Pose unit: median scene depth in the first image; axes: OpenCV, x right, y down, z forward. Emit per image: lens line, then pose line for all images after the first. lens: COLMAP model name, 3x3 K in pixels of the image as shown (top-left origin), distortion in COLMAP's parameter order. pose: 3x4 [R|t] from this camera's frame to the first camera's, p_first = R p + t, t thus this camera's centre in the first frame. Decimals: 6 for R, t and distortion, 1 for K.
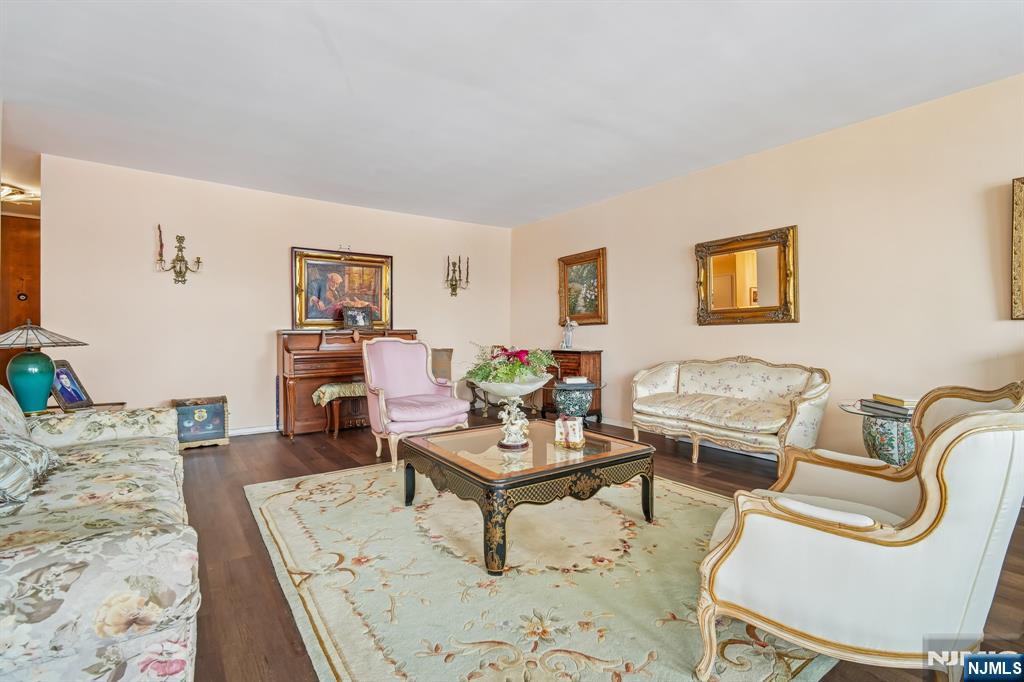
lens RADIAL K [[472.2, 0, 517.1], [0, 472.2, 347.3], [0, 0, 1]] dist [-0.003105, -0.000648]
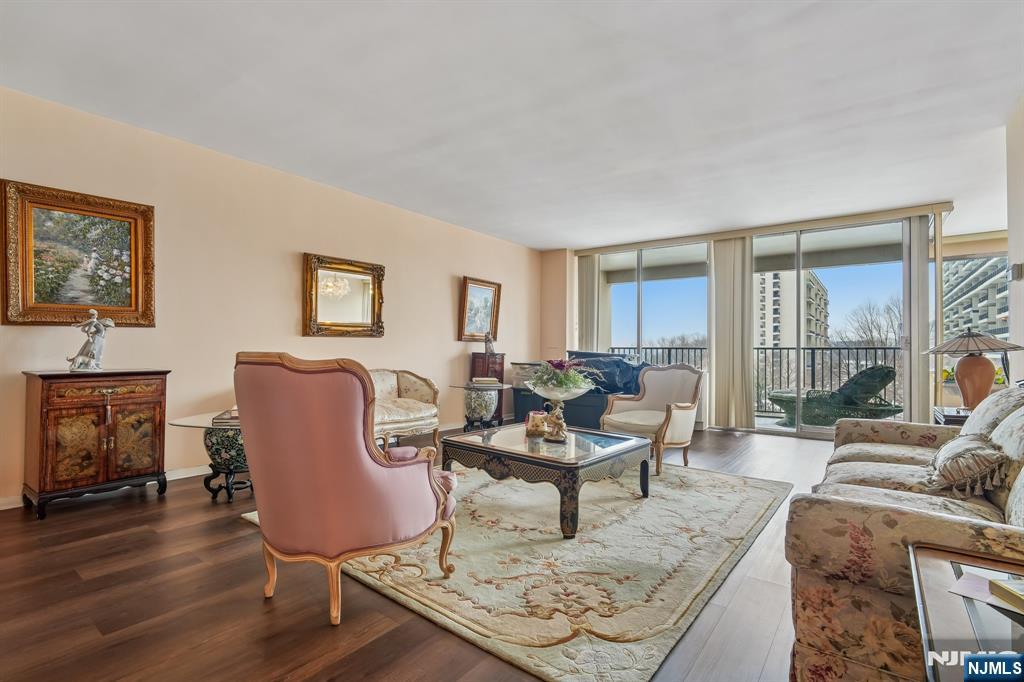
lens RADIAL K [[472.2, 0, 517.1], [0, 472.2, 347.3], [0, 0, 1]] dist [-0.003105, -0.000648]
pose [[-0.277075, 0.000339, 0.960848, -0.609822], [0.012743, 0.999913, 0.003322, -0.018936], [-0.960764, 0.013165, -0.277055, 0.765382]]
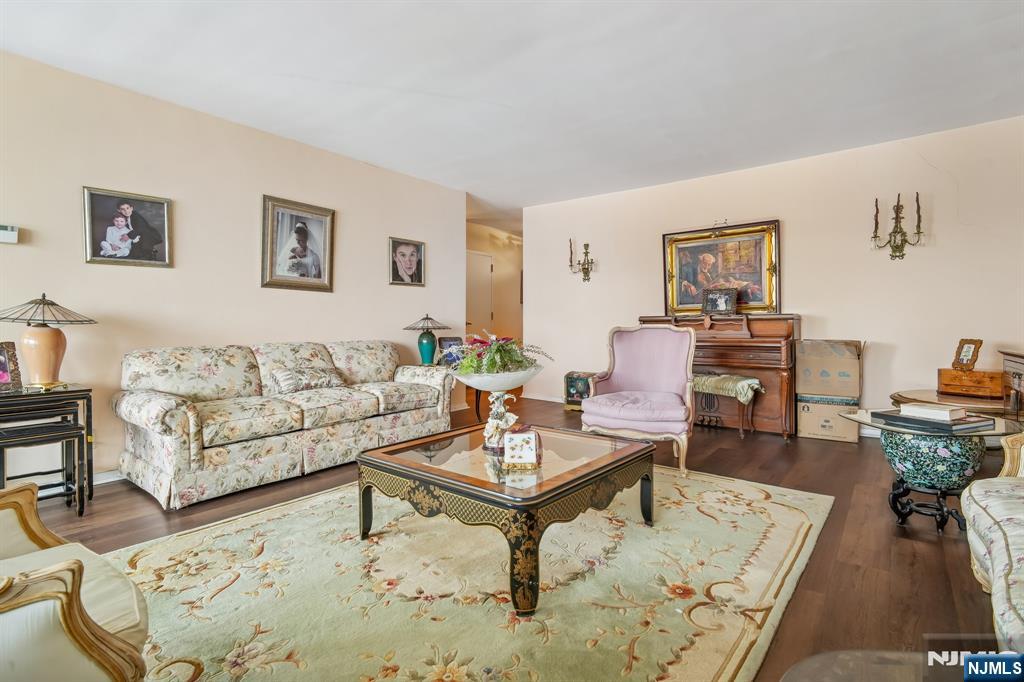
lens RADIAL K [[504.5, 0, 510.7], [0, 504.5, 313.4], [0, 0, 1]] dist [0.038712, -0.000250]
pose [[0.247442, -0.010897, -0.968841, 0.513932], [-0.018333, 0.999705, -0.015927, -0.019869], [0.968729, 0.021703, 0.247169, 0.425595]]
